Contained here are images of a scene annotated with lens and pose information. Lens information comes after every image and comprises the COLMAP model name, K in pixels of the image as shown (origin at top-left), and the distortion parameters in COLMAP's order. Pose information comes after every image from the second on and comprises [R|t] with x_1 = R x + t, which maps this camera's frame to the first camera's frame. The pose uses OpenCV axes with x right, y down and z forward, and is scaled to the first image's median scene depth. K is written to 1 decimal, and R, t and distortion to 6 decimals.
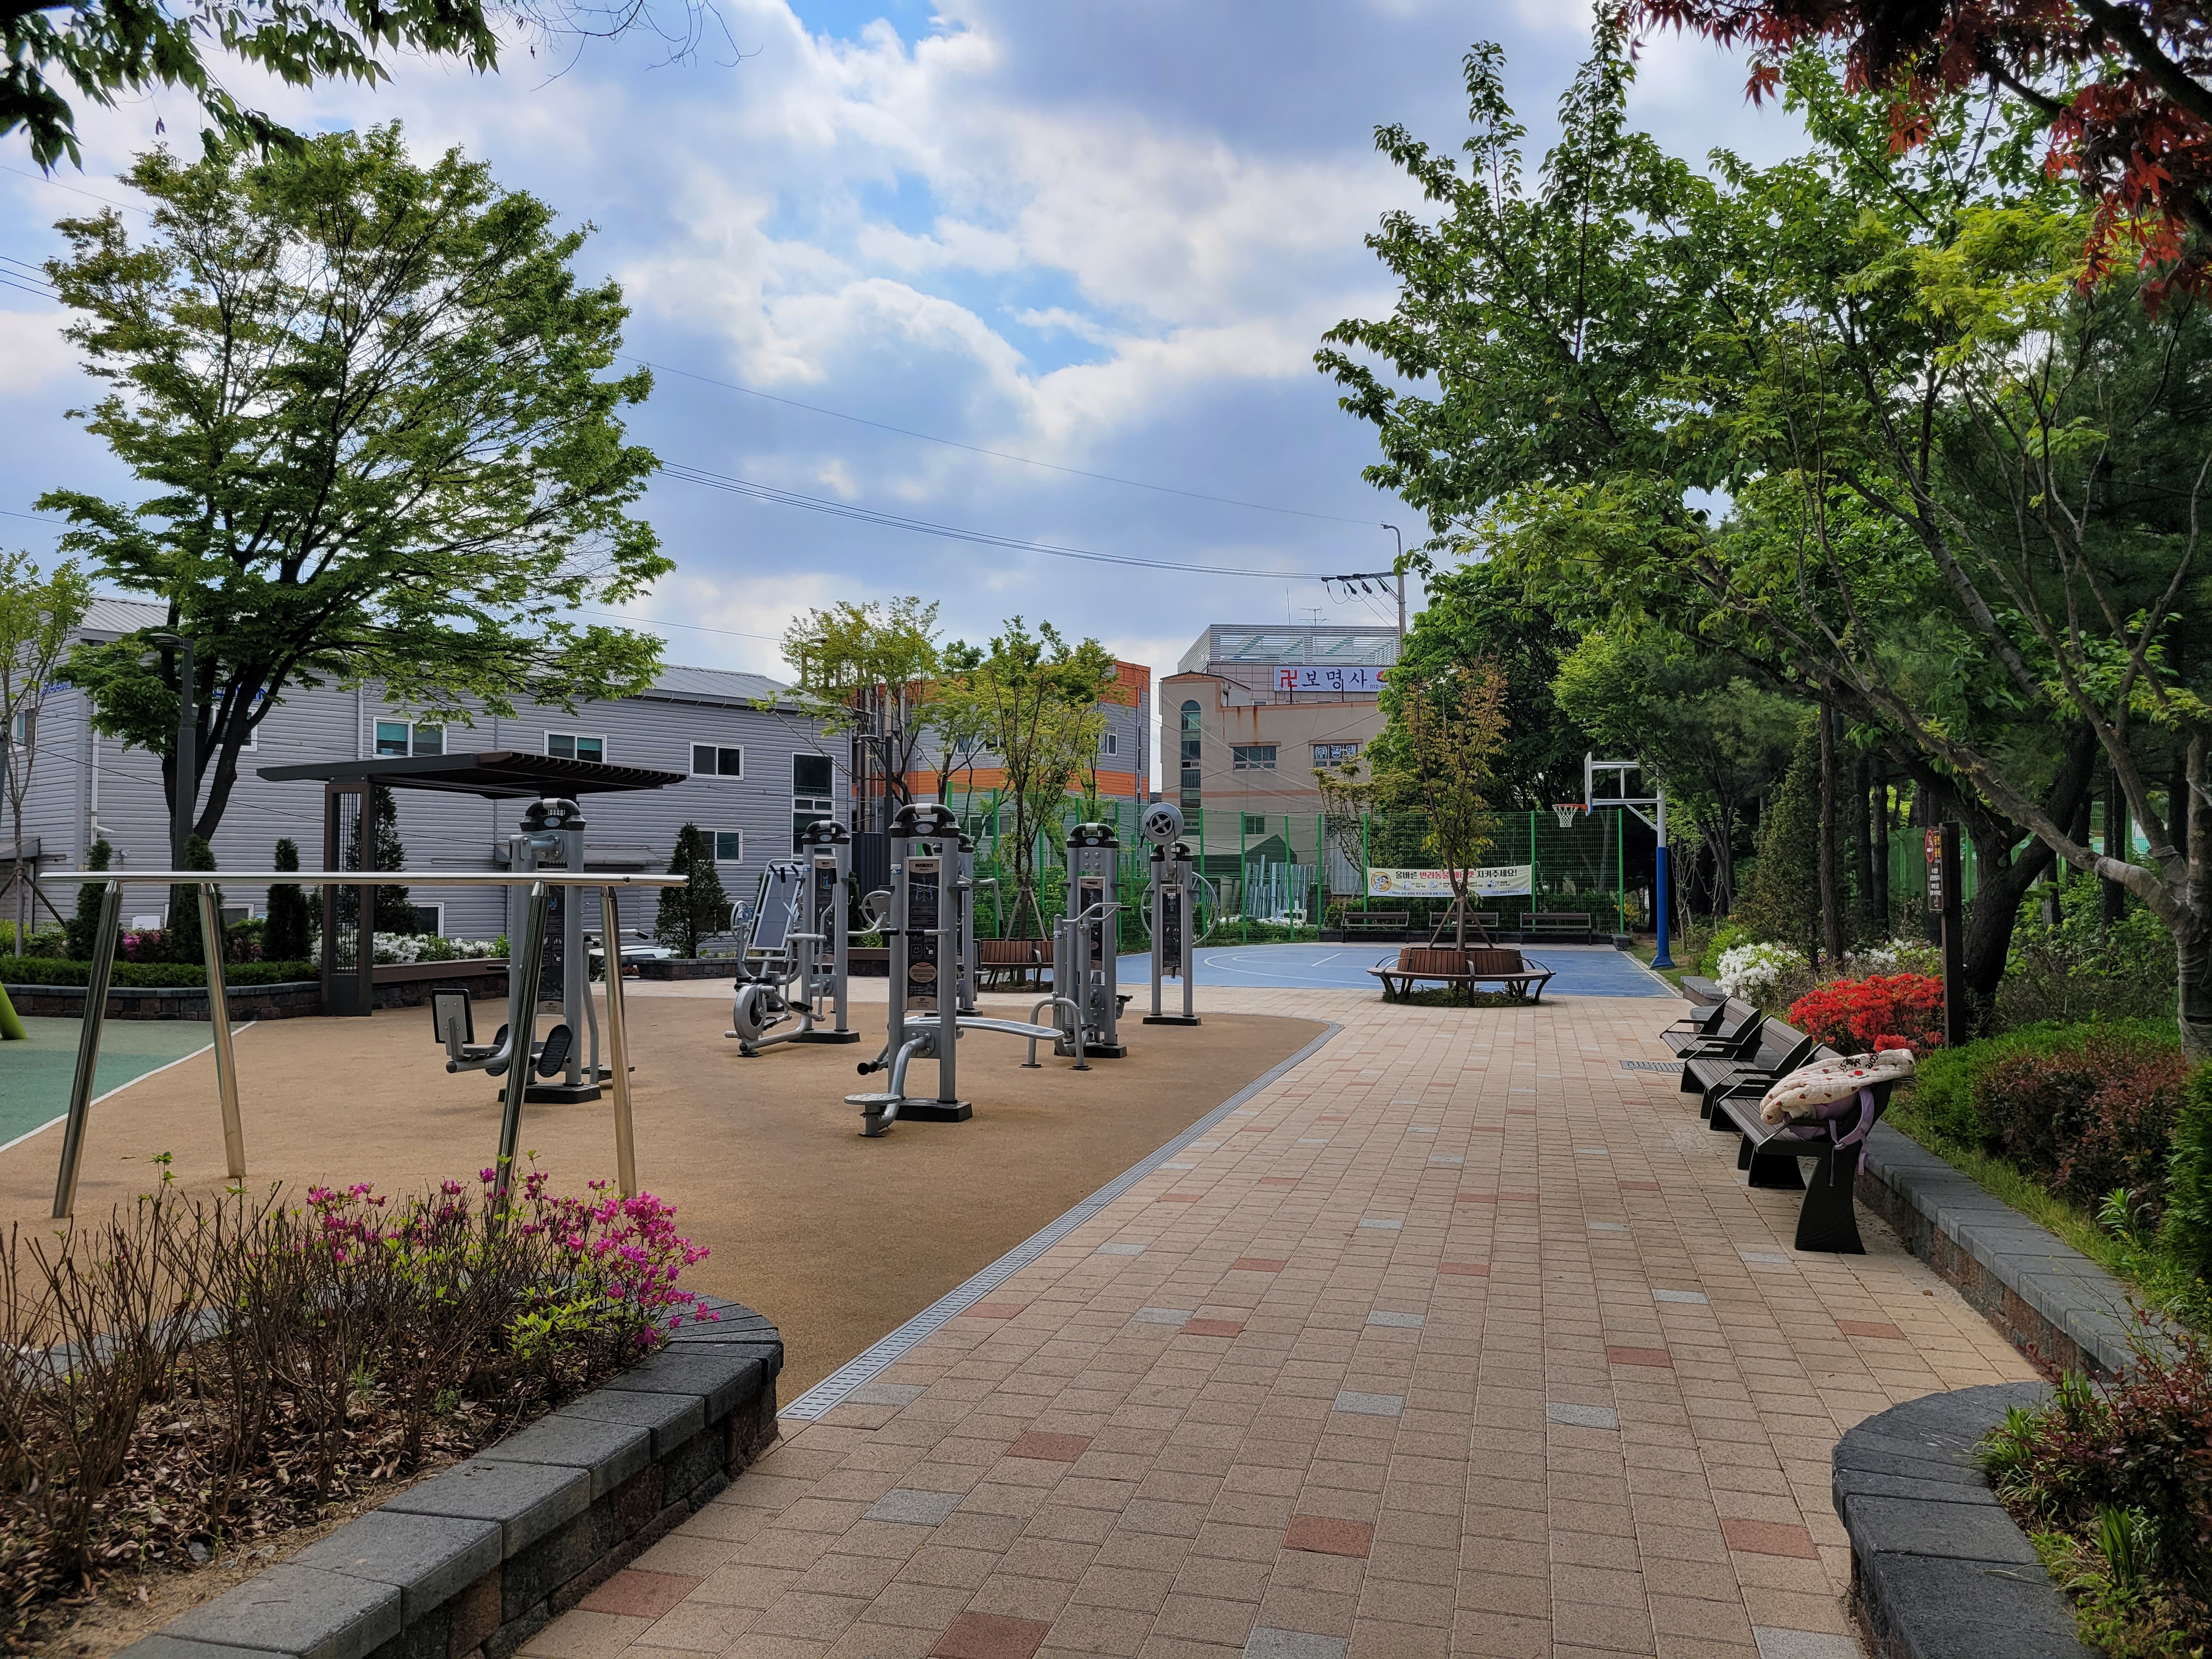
lens RADIAL K [[1638.8, 0, 1111.8], [0, 1638.8, 836.6], [0, 0, 1]] dist [0.060998, -0.063839]
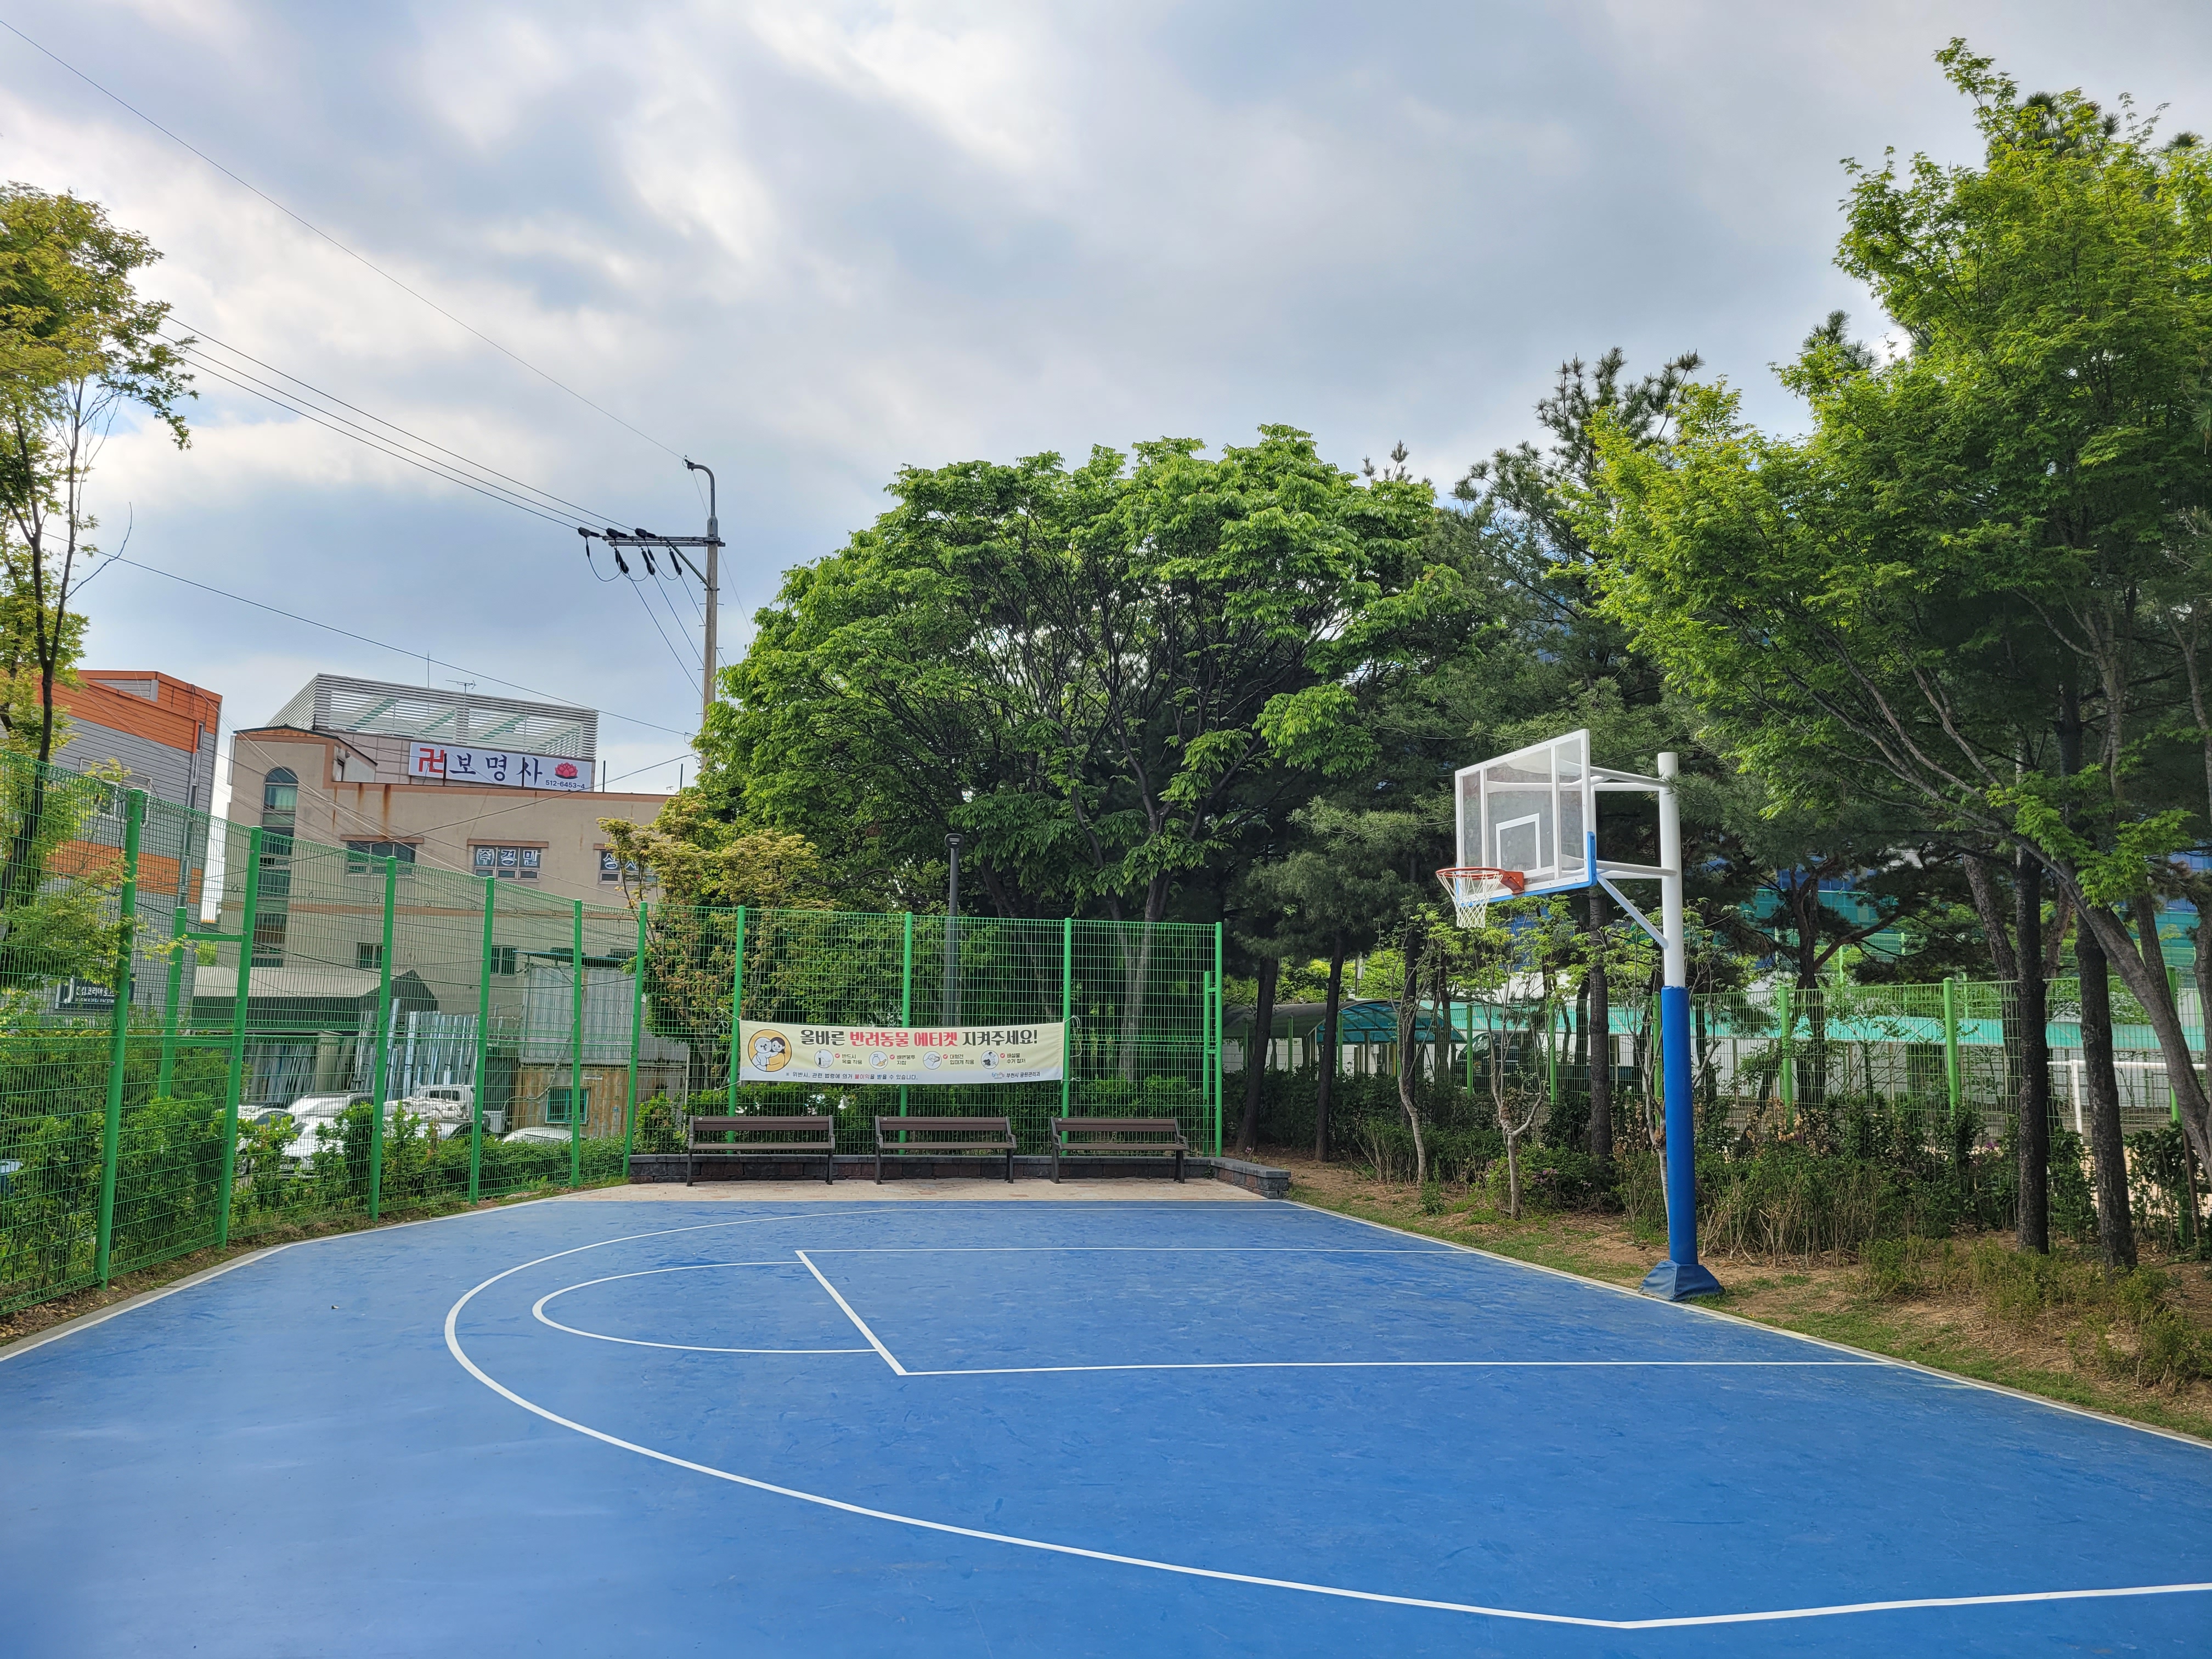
lens RADIAL K [[1638.8, 0, 1111.8], [0, 1638.8, 836.6], [0, 0, 1]] dist [0.060998, -0.063839]
pose [[0.860911, 0.080633, 0.502325, 0.001907], [-0.032072, 0.993998, -0.104590, 0.006040], [-0.507743, 0.073933, 0.858330, 0.264597]]
